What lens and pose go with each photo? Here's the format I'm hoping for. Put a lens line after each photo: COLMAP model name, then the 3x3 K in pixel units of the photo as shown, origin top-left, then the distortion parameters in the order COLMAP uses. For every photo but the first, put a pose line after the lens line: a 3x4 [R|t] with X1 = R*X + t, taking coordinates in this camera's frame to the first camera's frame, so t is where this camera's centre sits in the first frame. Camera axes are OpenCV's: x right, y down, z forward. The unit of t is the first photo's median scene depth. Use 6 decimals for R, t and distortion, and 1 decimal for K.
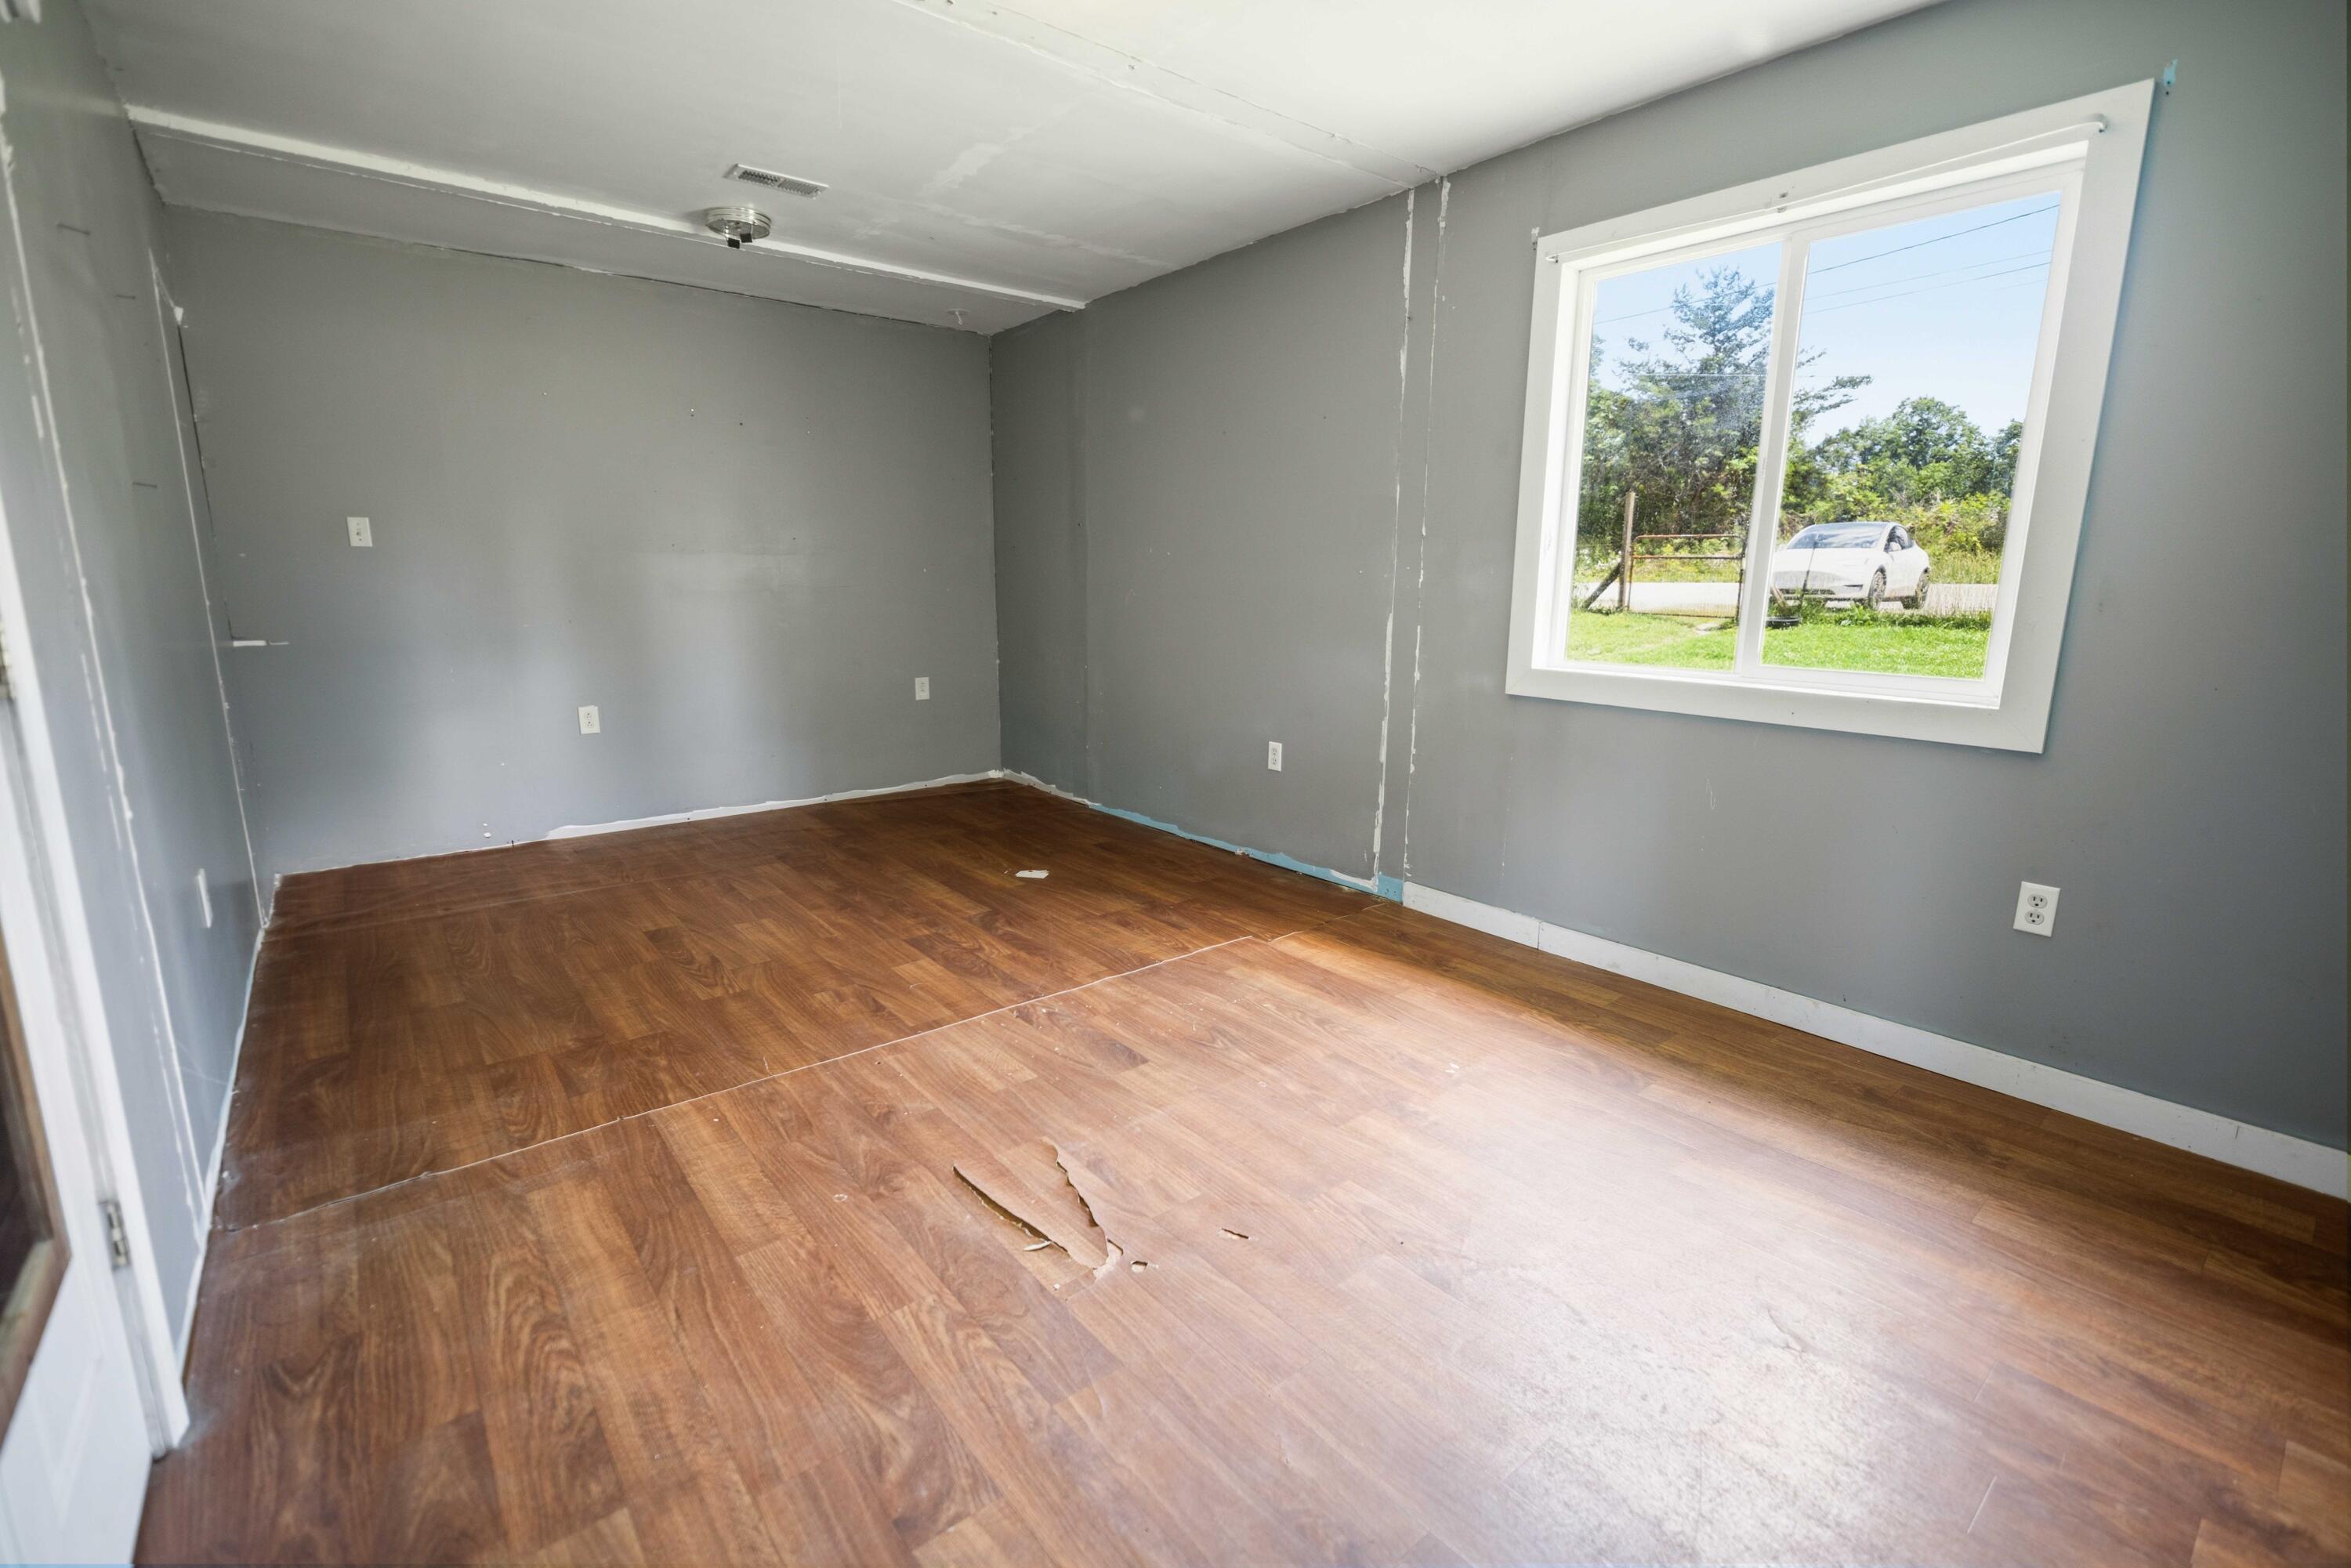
lens RADIAL K [[1018.0, 0, 1181.7], [0, 1018.0, 780.9], [0, 0, 1]] dist [-0.009413, -0.000745]
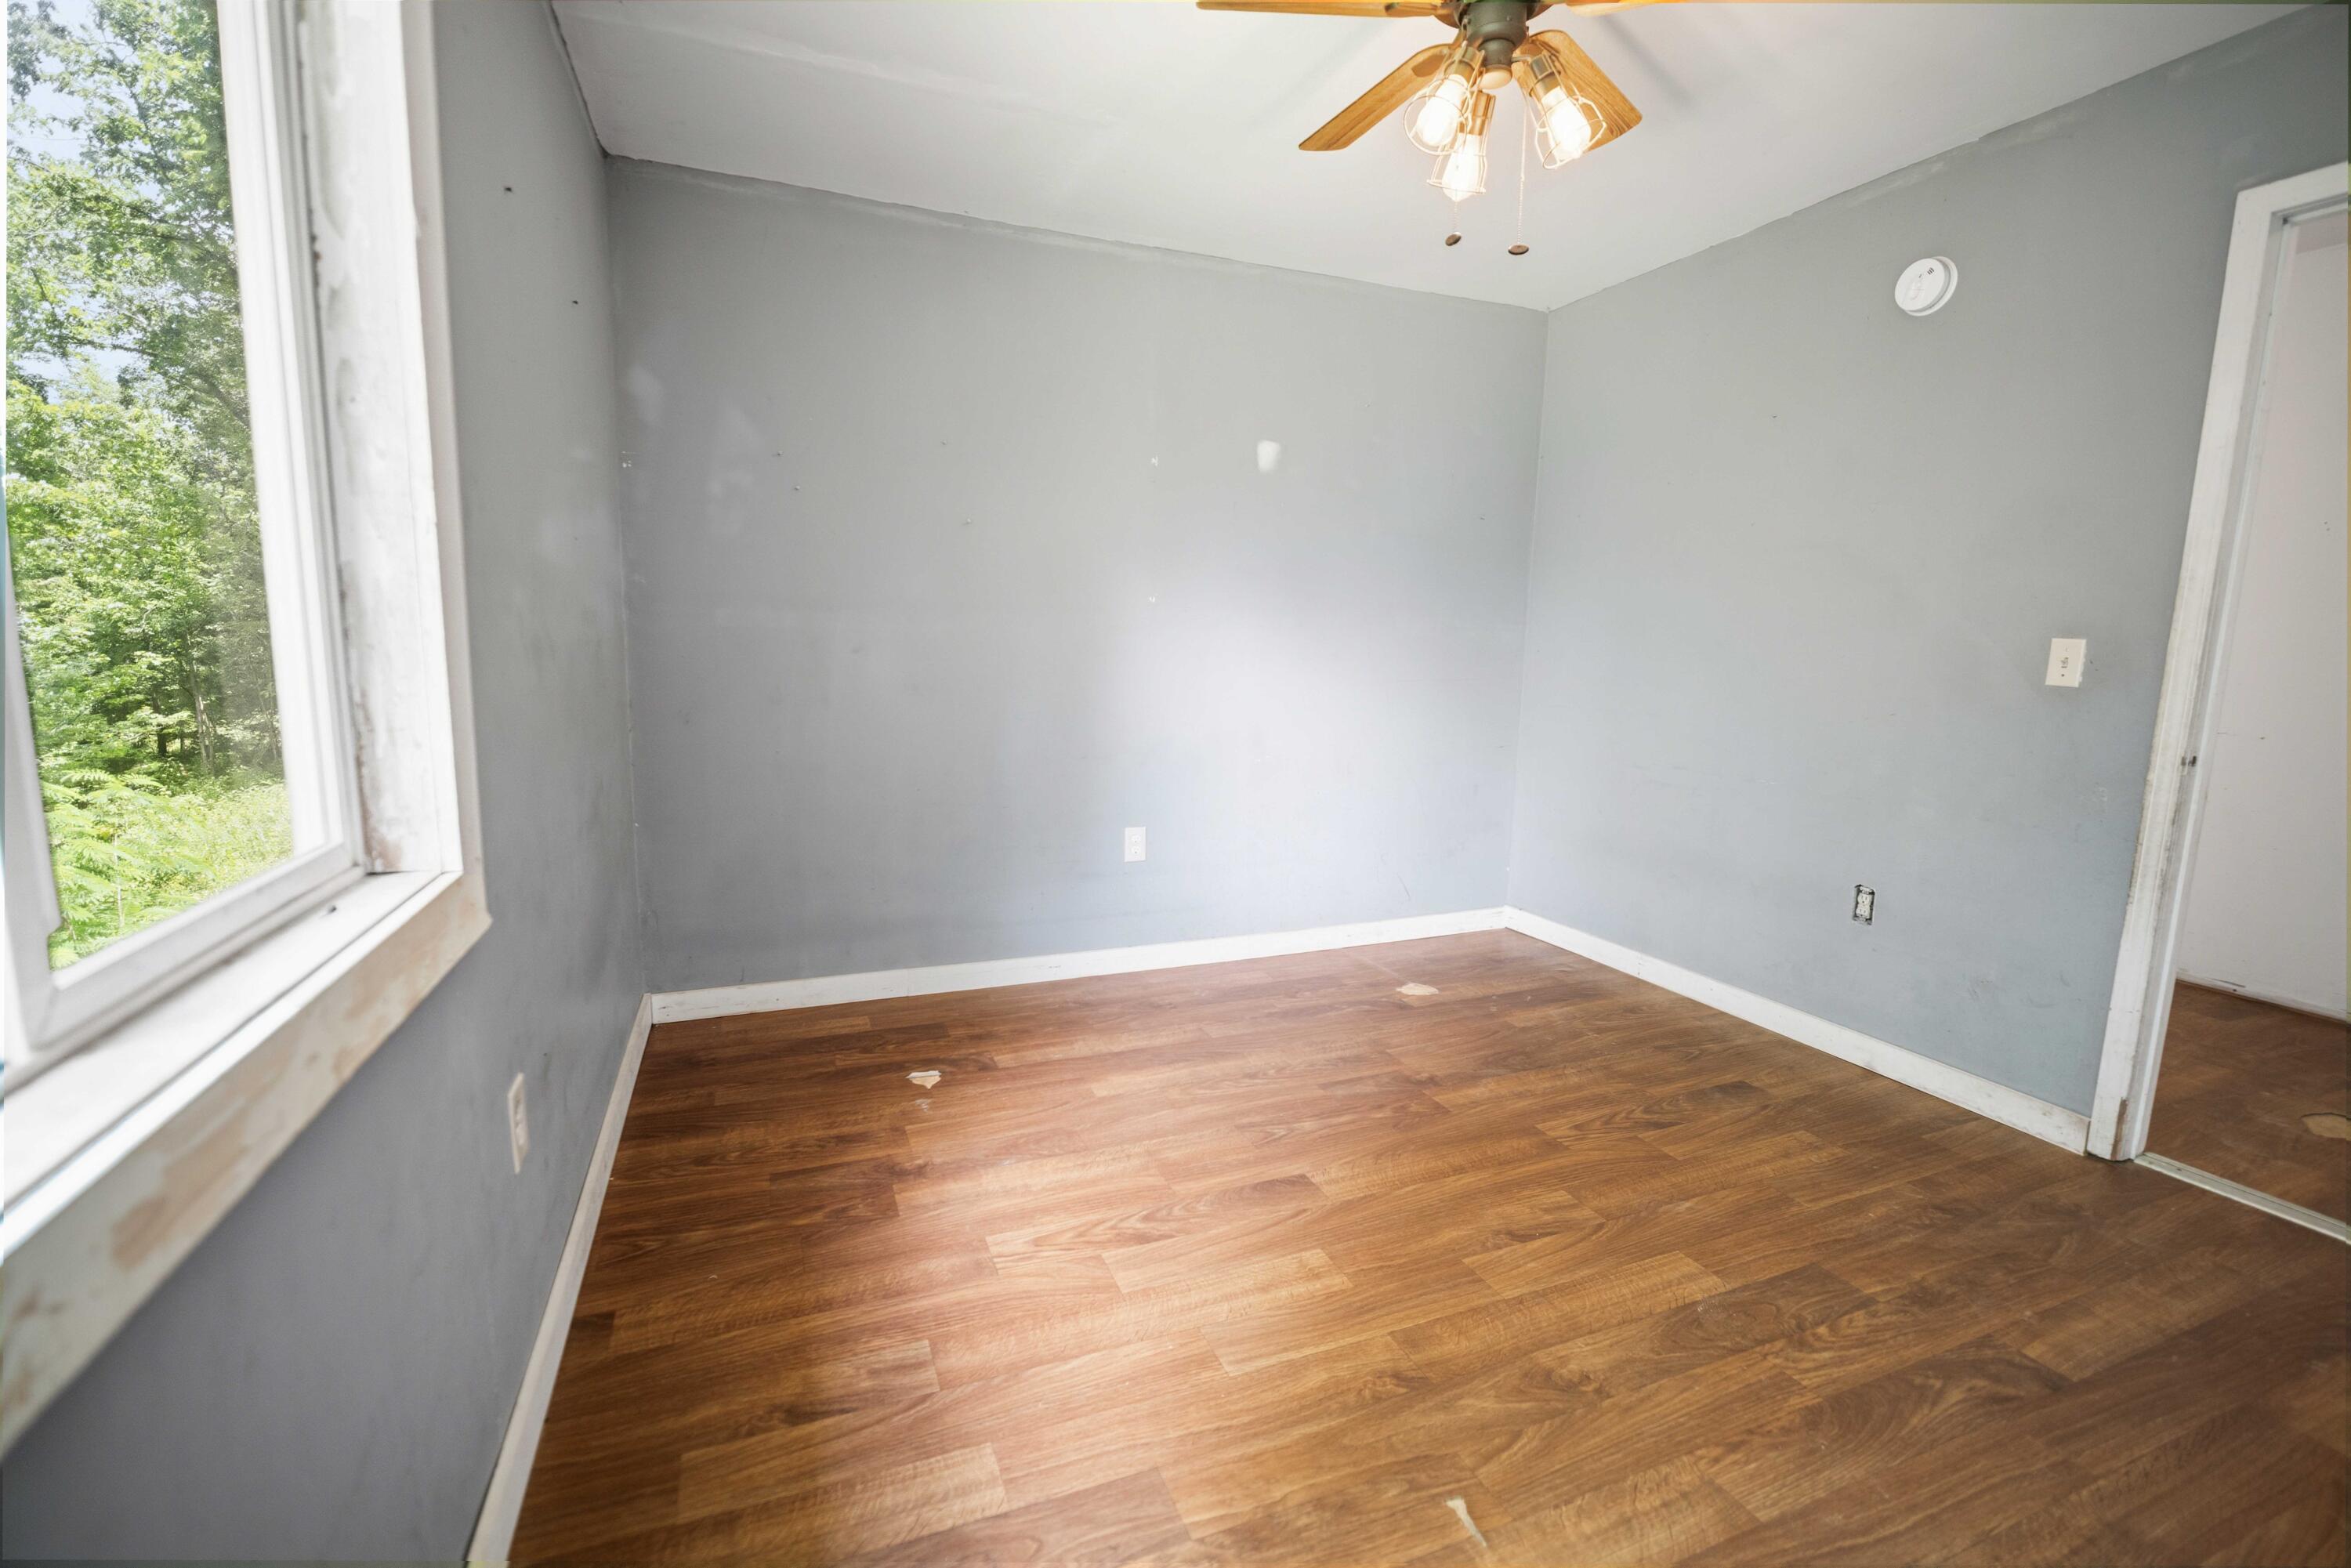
lens RADIAL K [[1018.0, 0, 1181.7], [0, 1018.0, 780.9], [0, 0, 1]] dist [-0.009413, -0.000745]
pose [[-0.293436, 0.121648, -0.948207, 0.370405], [-0.204551, 0.960909, 0.186579, -0.153188], [0.933838, 0.248706, -0.257082, 0.787361]]
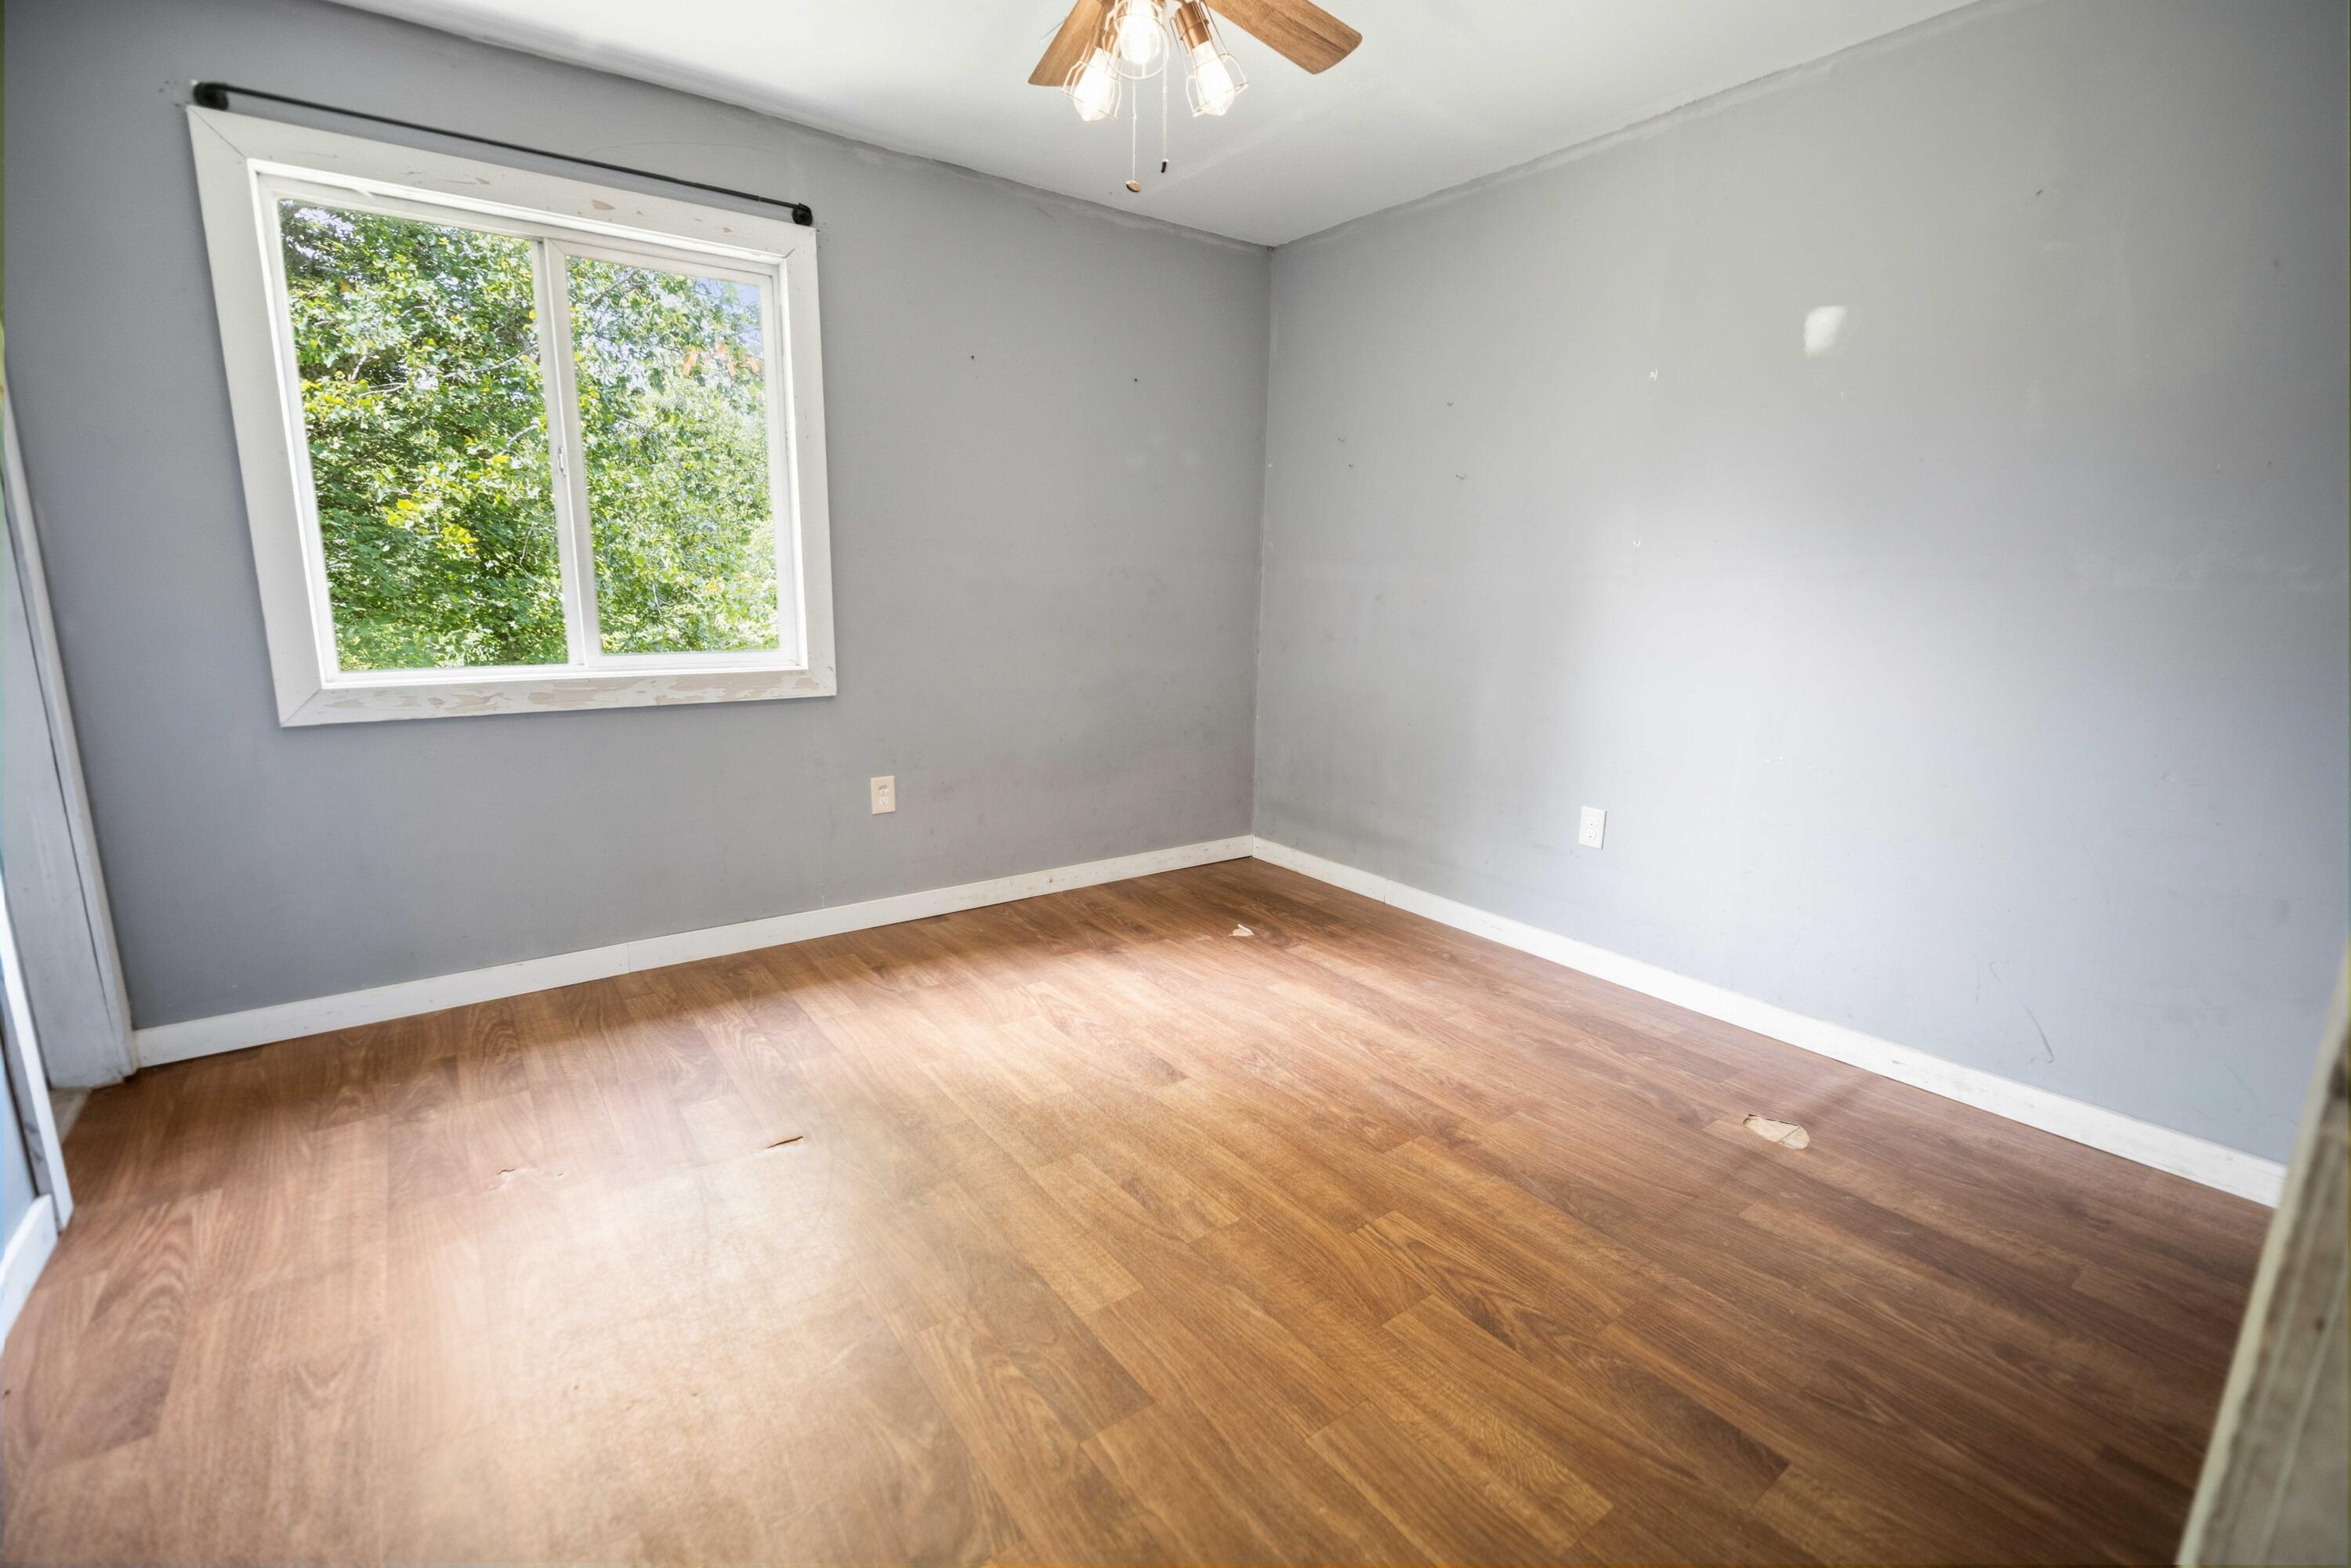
lens RADIAL K [[1024.9, 0, 1175.5], [0, 1024.9, 784.0], [0, 0, 1]] dist [0.000010, -0.007418]
pose [[-0.998572, -0.033724, 0.041434, -0.312330], [-0.015210, 0.922940, 0.384643, -0.279750], [-0.051213, 0.383464, -0.922135, 1.388400]]
